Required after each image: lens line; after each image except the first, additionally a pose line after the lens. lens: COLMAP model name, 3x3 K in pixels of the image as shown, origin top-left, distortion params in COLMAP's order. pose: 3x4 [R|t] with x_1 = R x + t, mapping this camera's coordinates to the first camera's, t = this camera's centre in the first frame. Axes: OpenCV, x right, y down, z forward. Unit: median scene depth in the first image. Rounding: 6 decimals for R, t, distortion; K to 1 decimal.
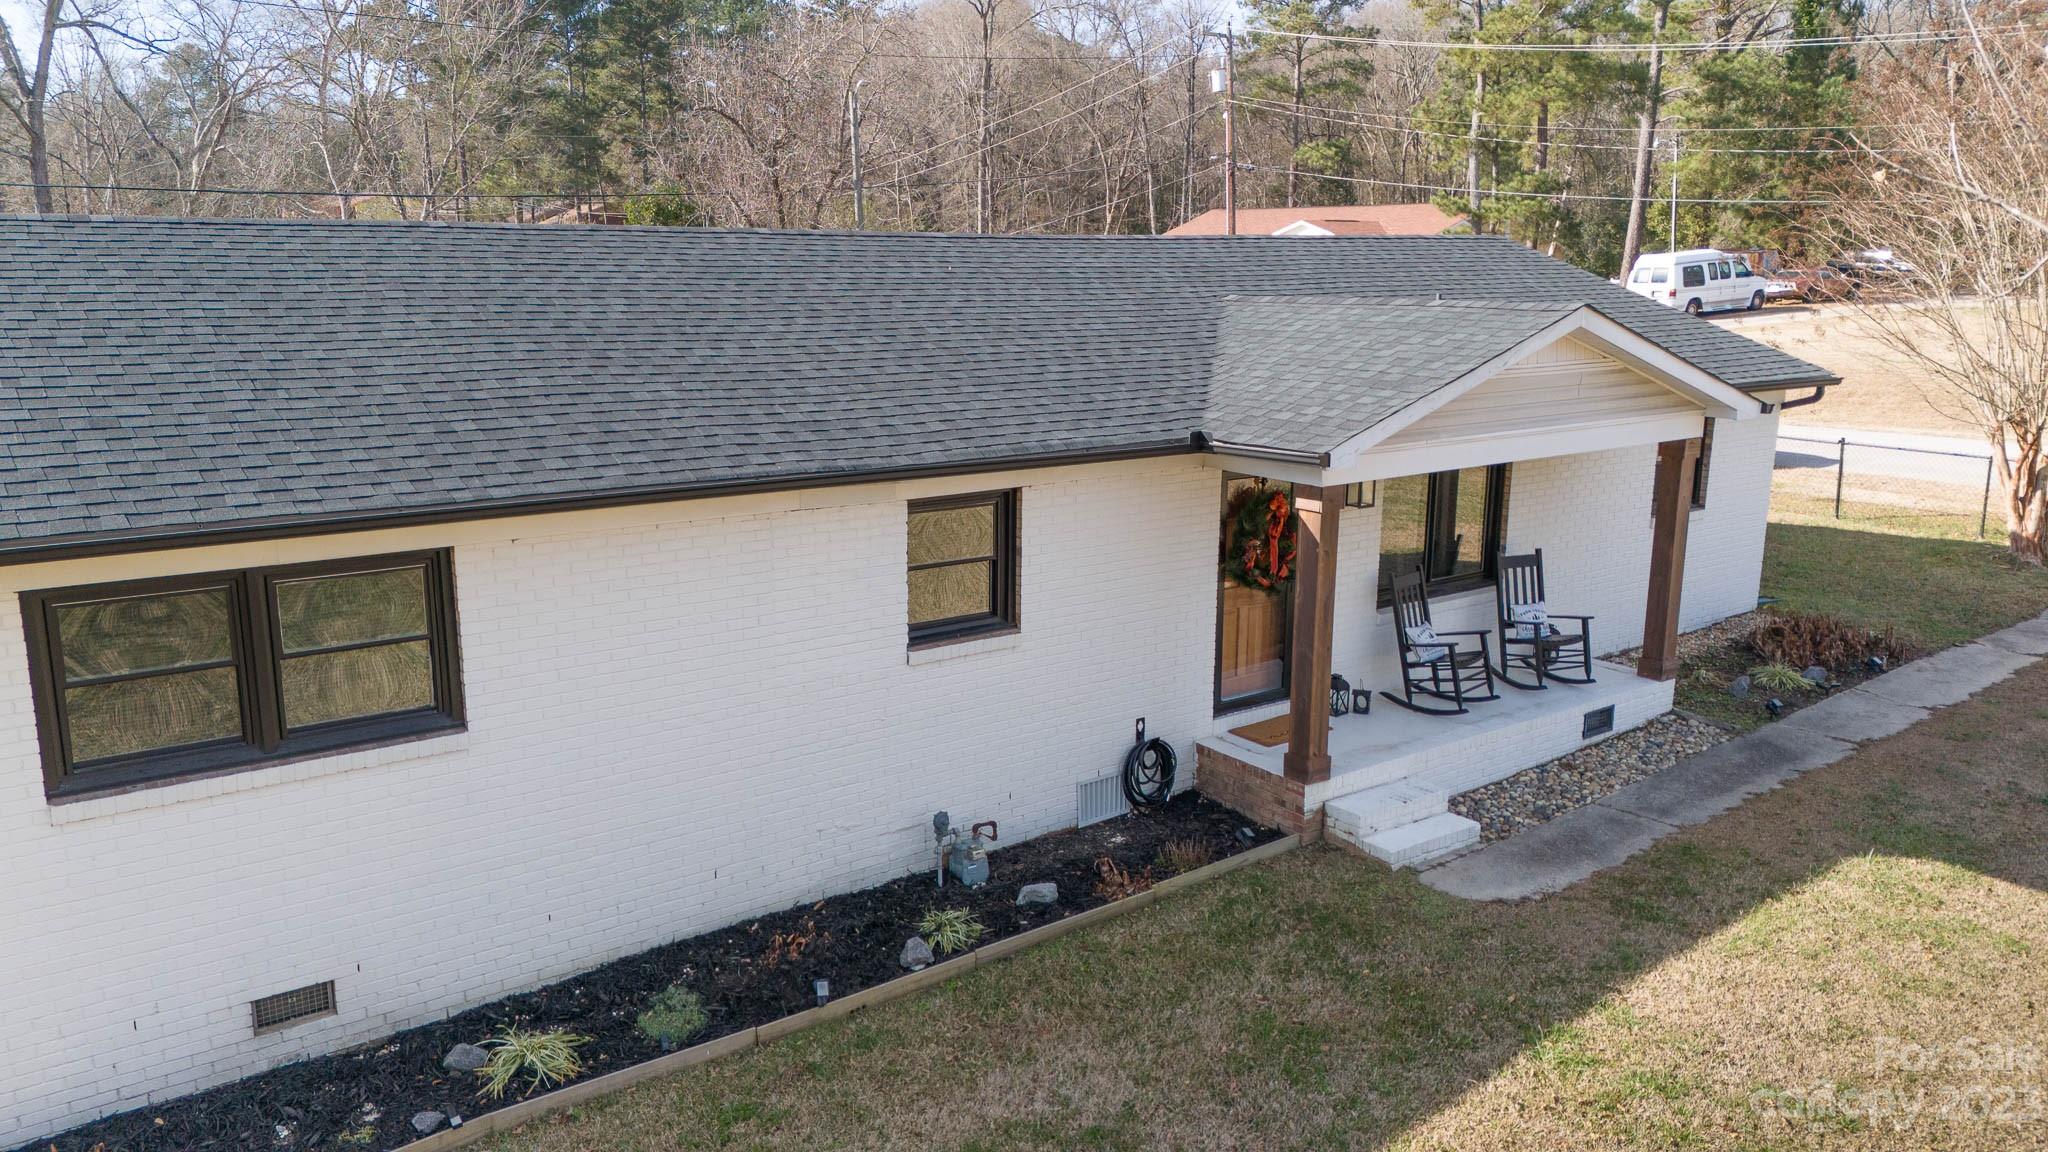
lens RADIAL K [[1522.9, 0, 1036.4], [0, 1522.9, 582.9], [0, 0, 1]] dist [0.097745, -0.123804]
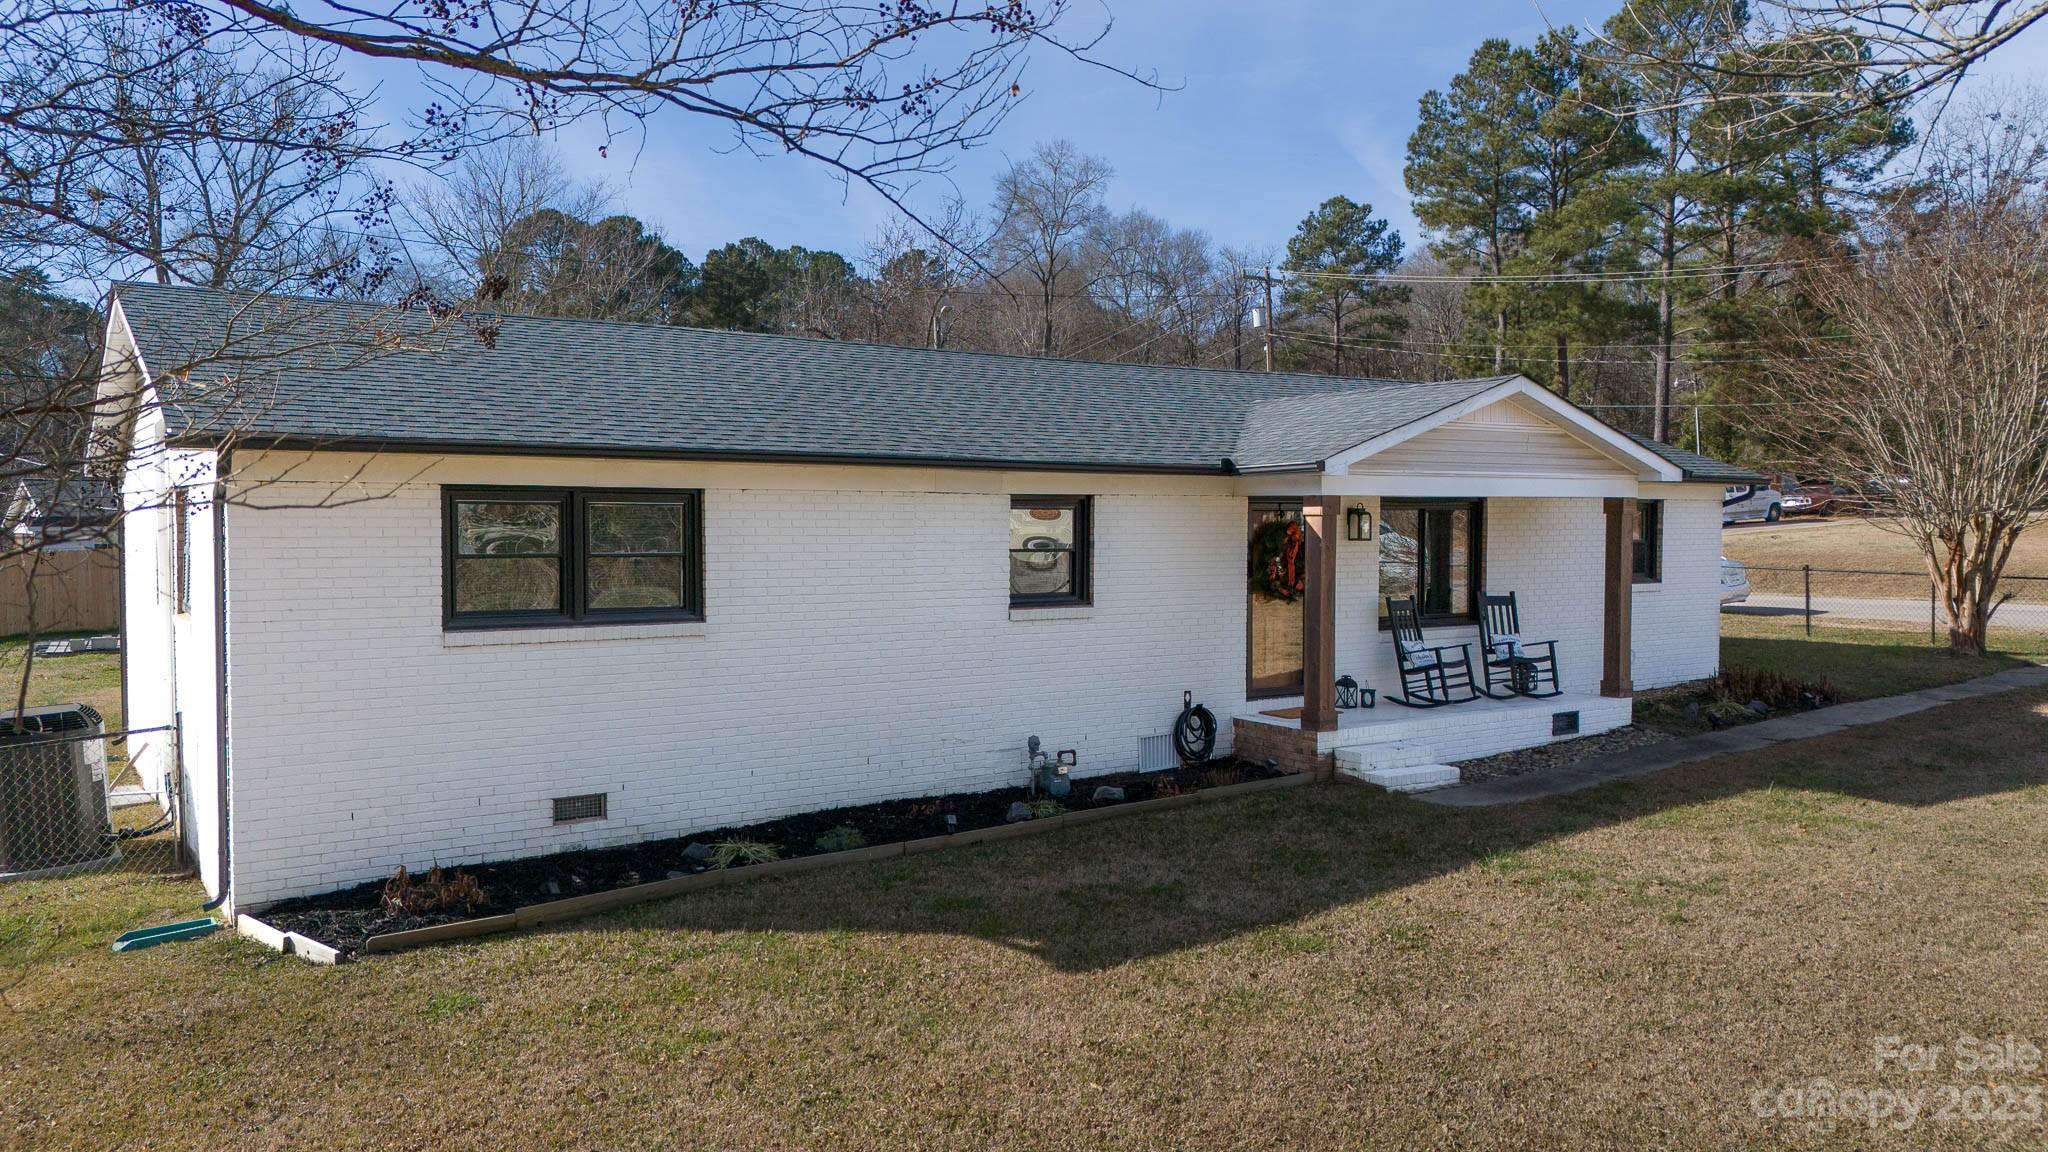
lens RADIAL K [[1523.8, 0, 1035.1], [0, 1523.8, 569.7], [0, 0, 1]] dist [0.115584, -0.182615]
pose [[0.999286, -0.003344, -0.037629, -0.010249], [-0.003368, 0.984221, -0.176911, 0.208064], [0.037627, 0.176911, 0.983507, -0.265947]]
